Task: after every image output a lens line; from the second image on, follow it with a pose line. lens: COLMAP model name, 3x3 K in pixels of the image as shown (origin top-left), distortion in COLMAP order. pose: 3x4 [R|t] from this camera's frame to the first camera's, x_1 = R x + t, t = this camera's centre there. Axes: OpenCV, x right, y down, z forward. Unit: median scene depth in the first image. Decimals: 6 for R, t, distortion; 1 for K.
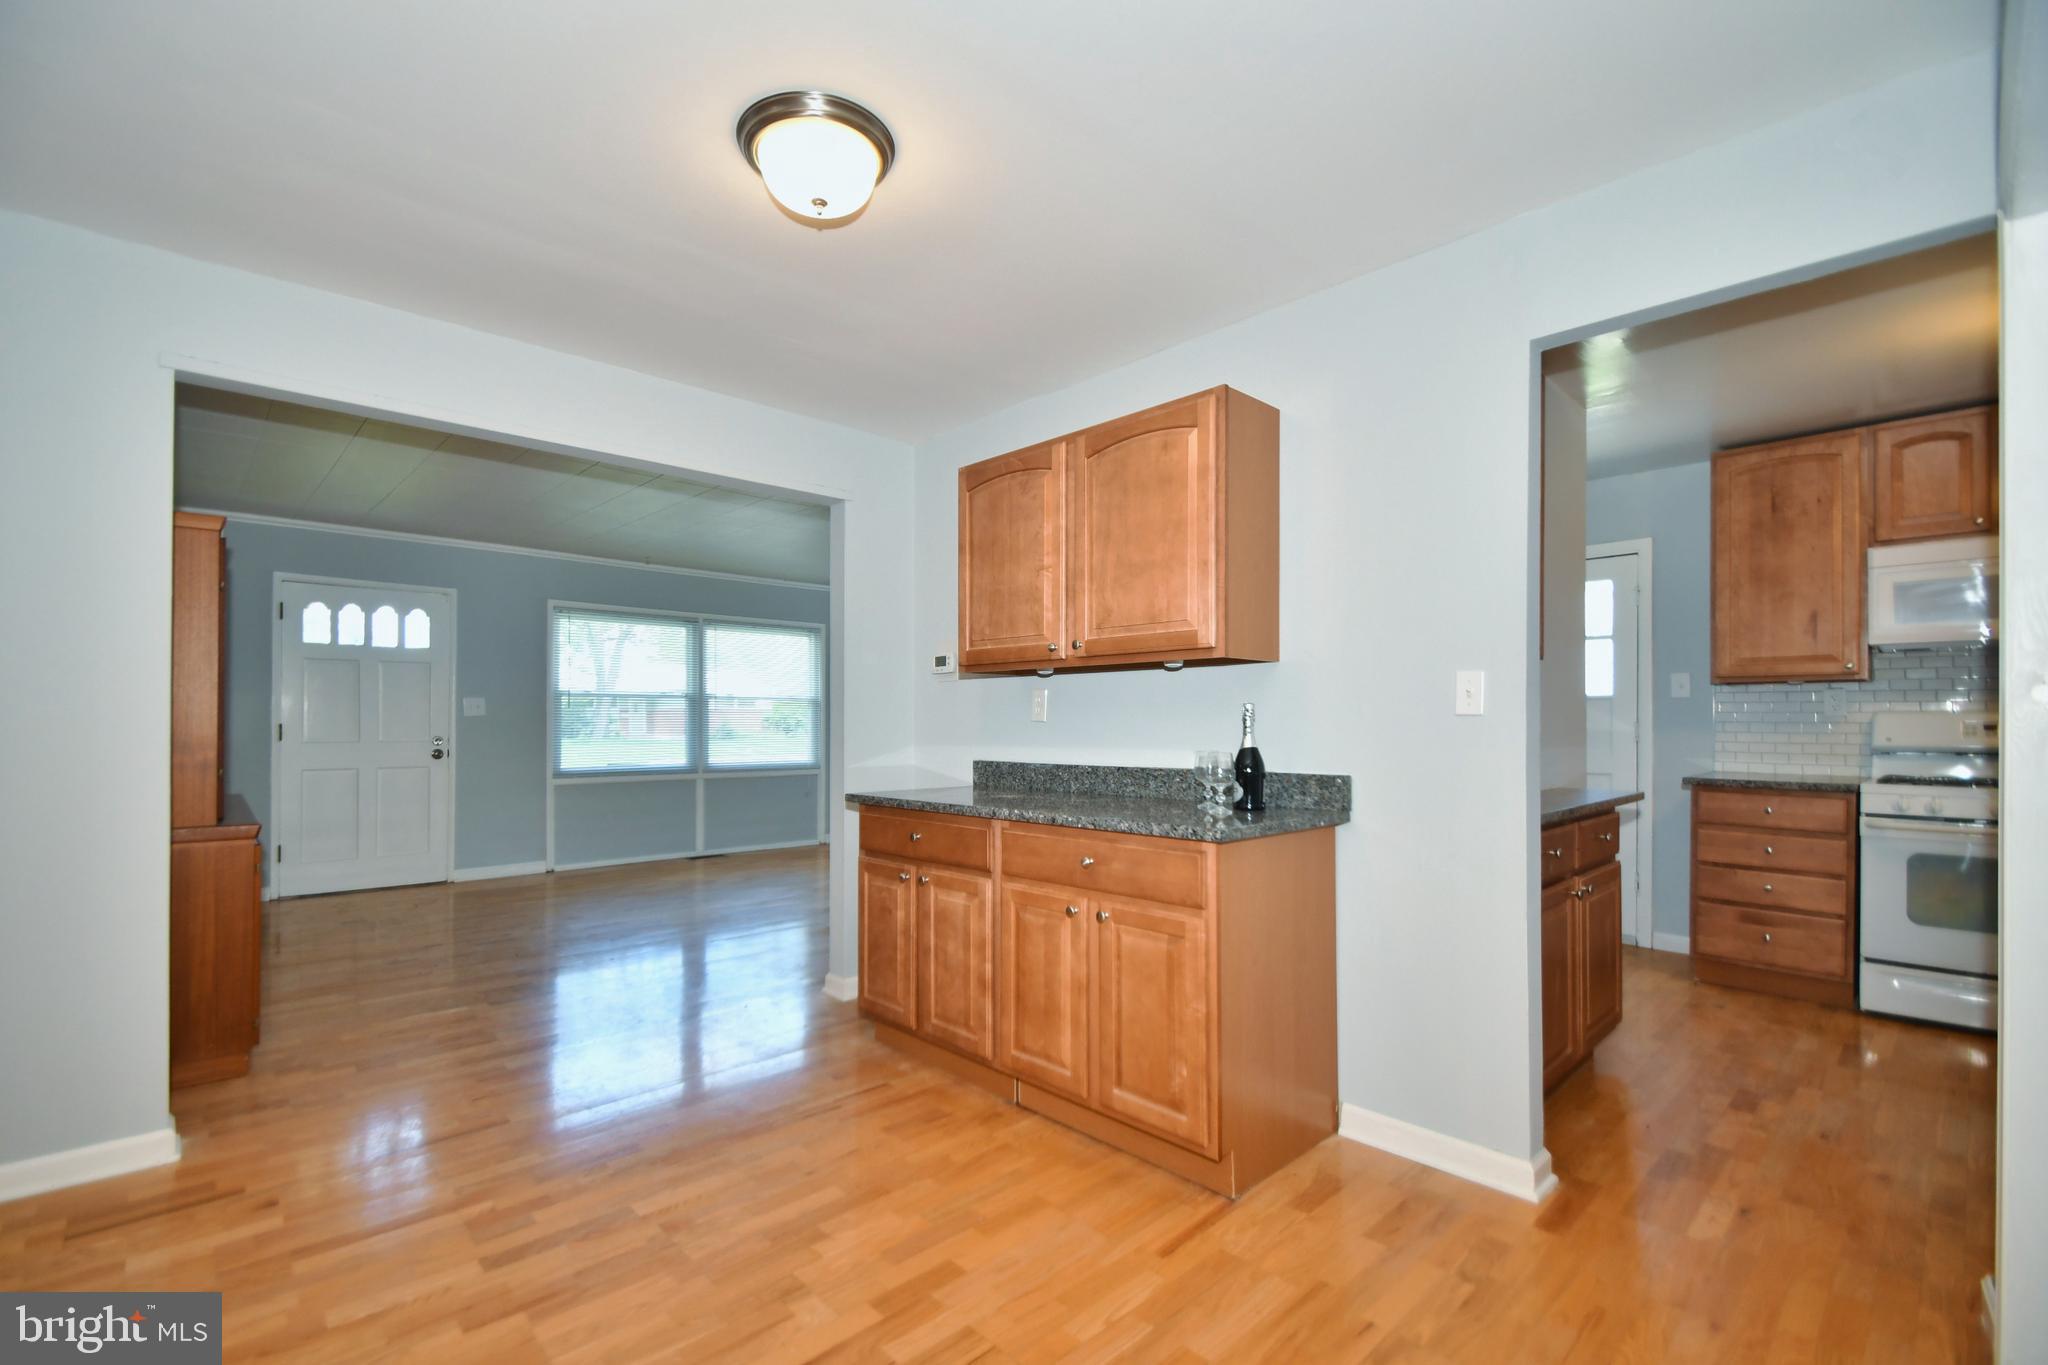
lens RADIAL K [[891.5, 0, 1000.6], [0, 891.5, 718.0], [0, 0, 1]] dist [0.010401, -0.009572]
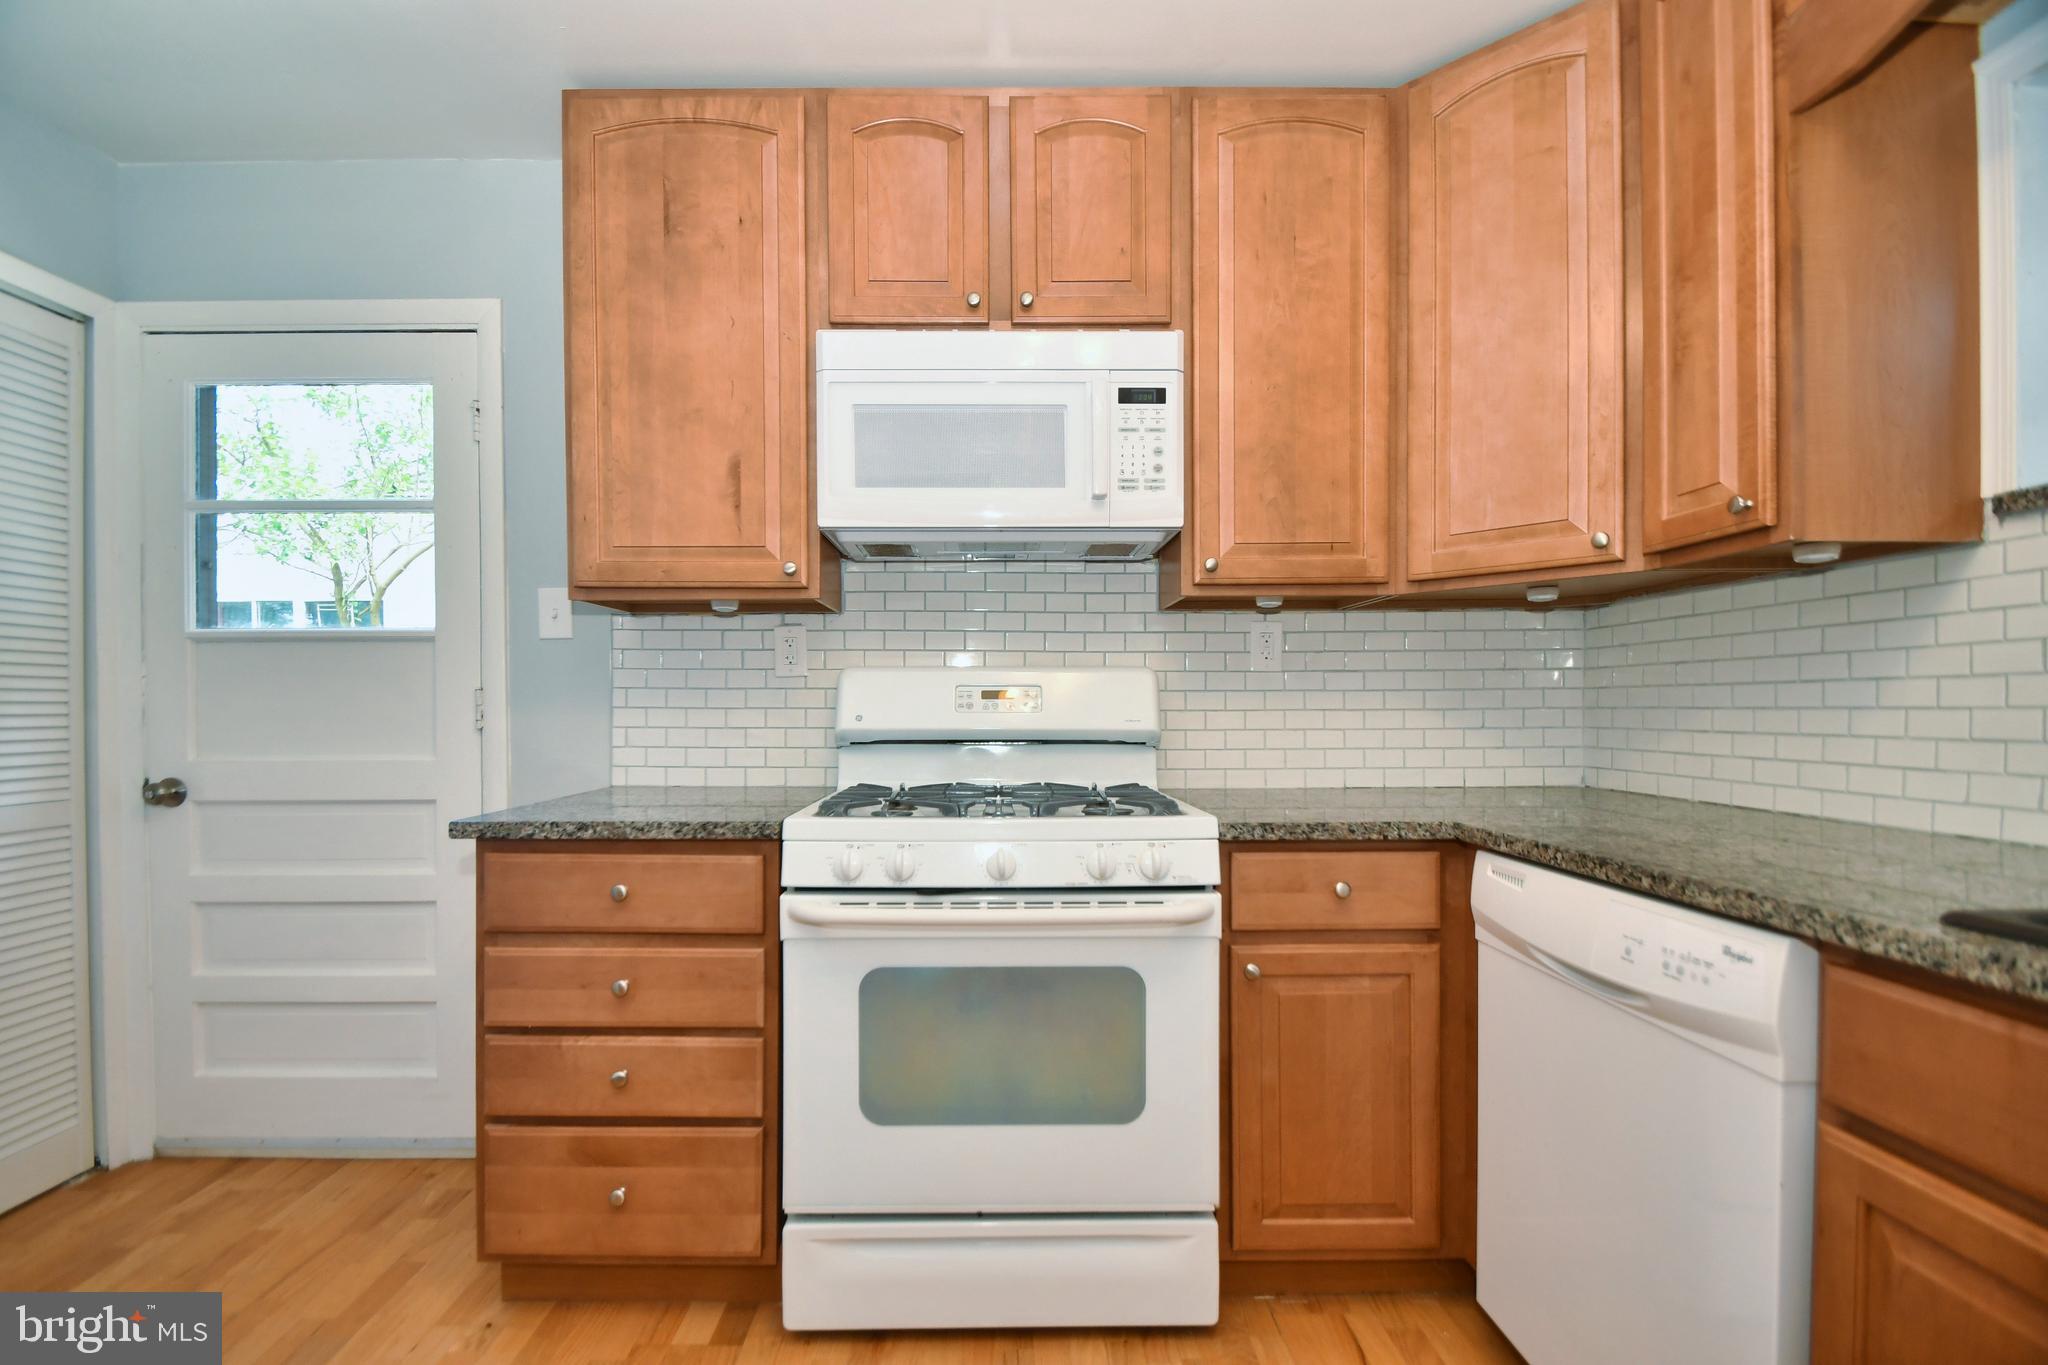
lens RADIAL K [[908.1, 0, 992.5], [0, 908.1, 718.9], [0, 0, 1]] dist [0.017200, -0.017693]
pose [[0.671674, -0.015667, 0.740681, 0.615621], [0.002265, 0.999815, 0.019094, 0.014111], [-0.740843, -0.011147, 0.671585, 0.545833]]
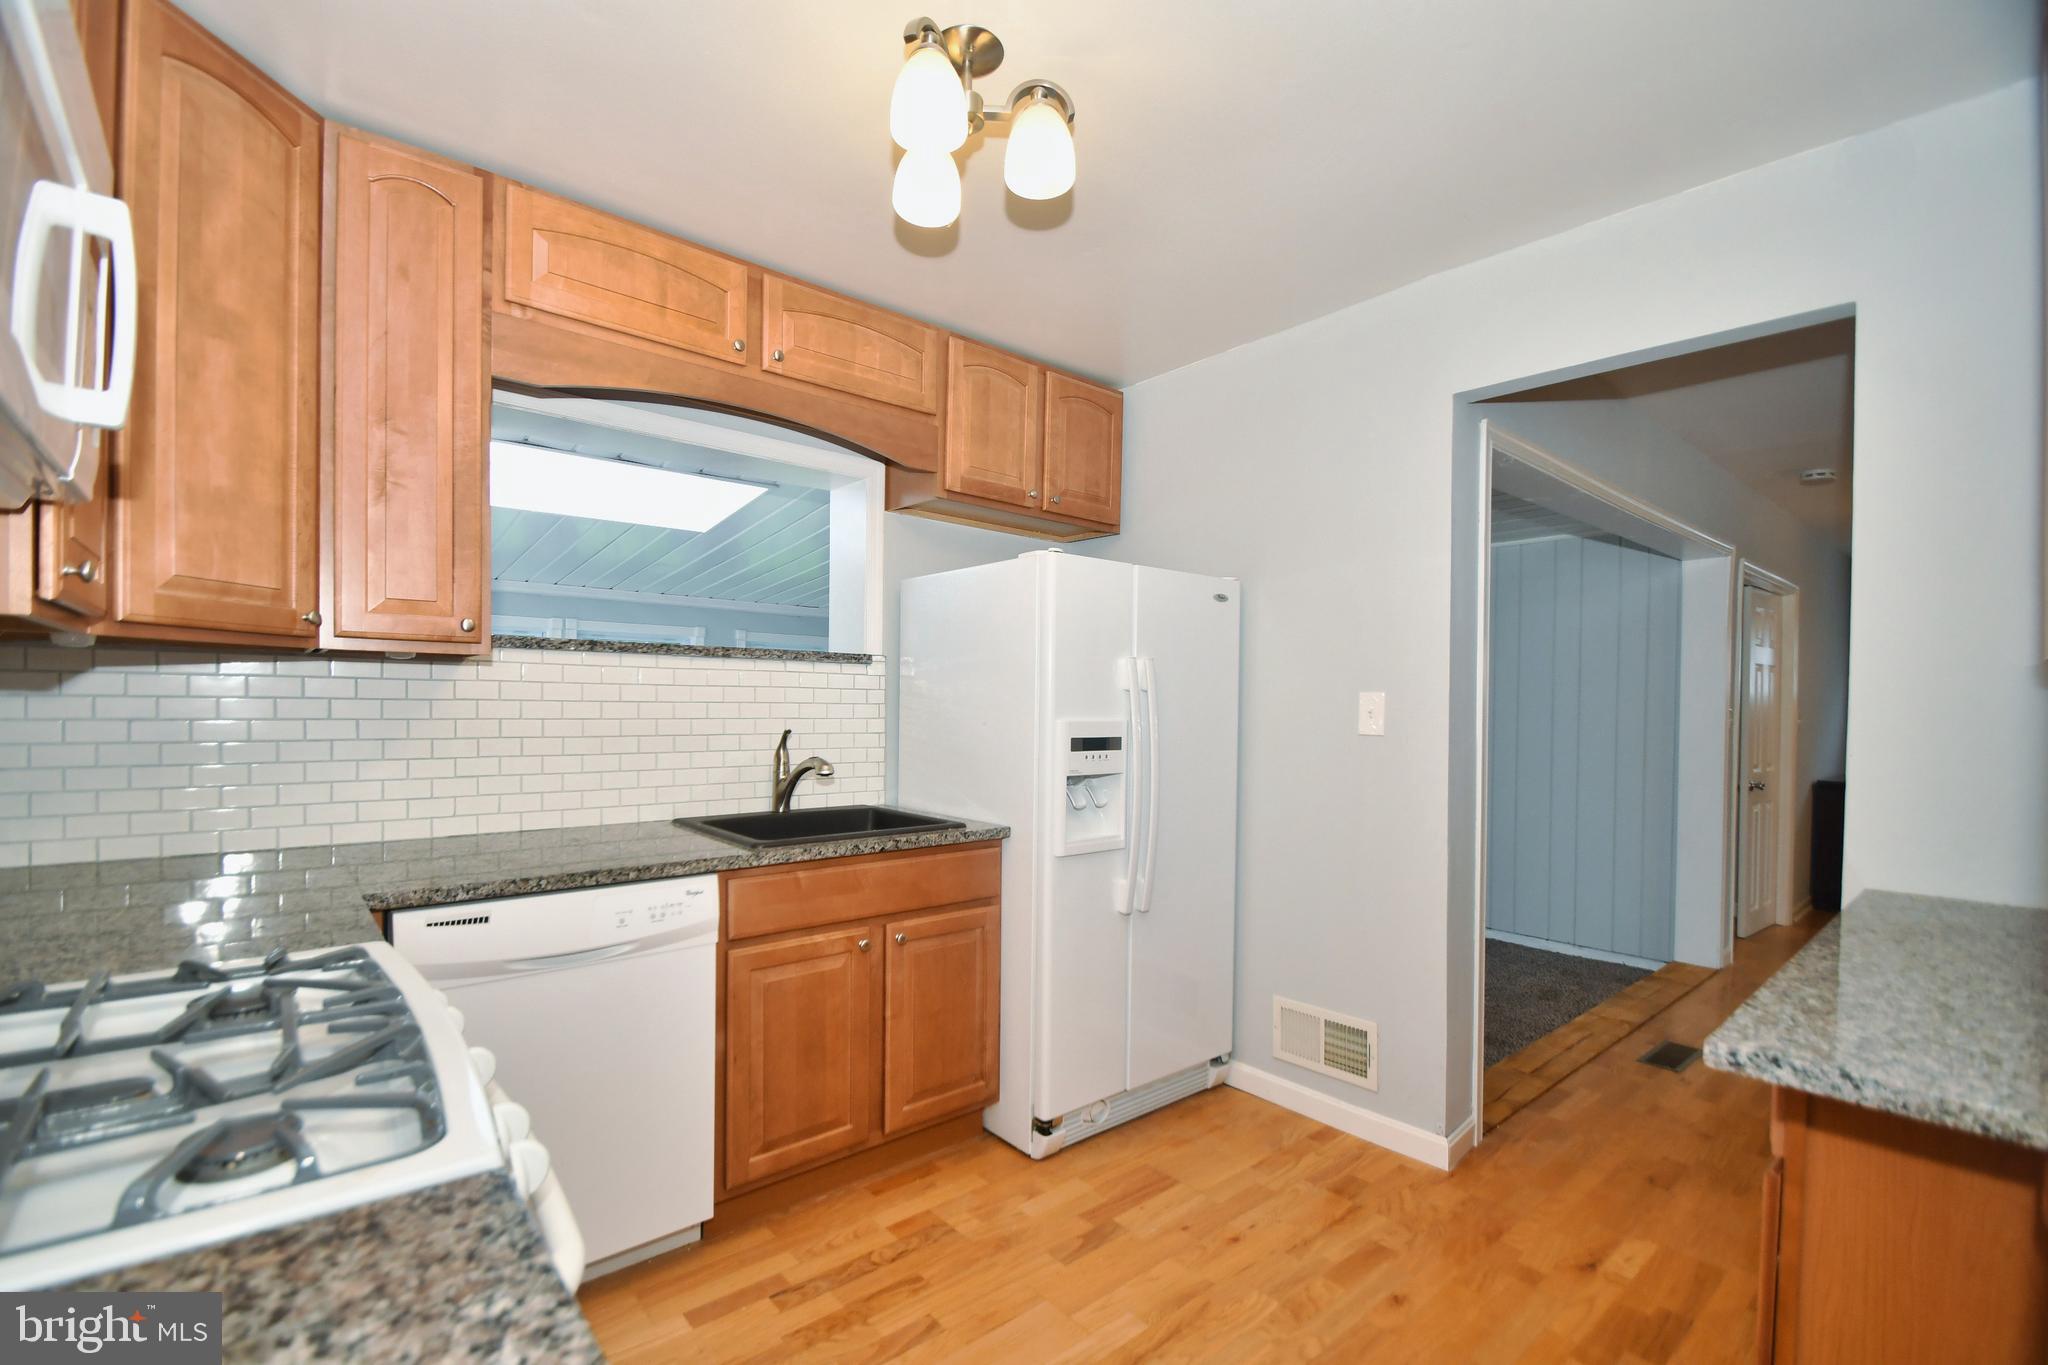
lens RADIAL K [[891.5, 0, 1000.6], [0, 891.5, 718.0], [0, 0, 1]] dist [0.010401, -0.009572]
pose [[-0.998637, -0.019633, 0.048369, 0.744148], [-0.018994, 0.999727, 0.013638, -0.020355], [-0.048624, 0.012701, -0.998736, 1.027170]]
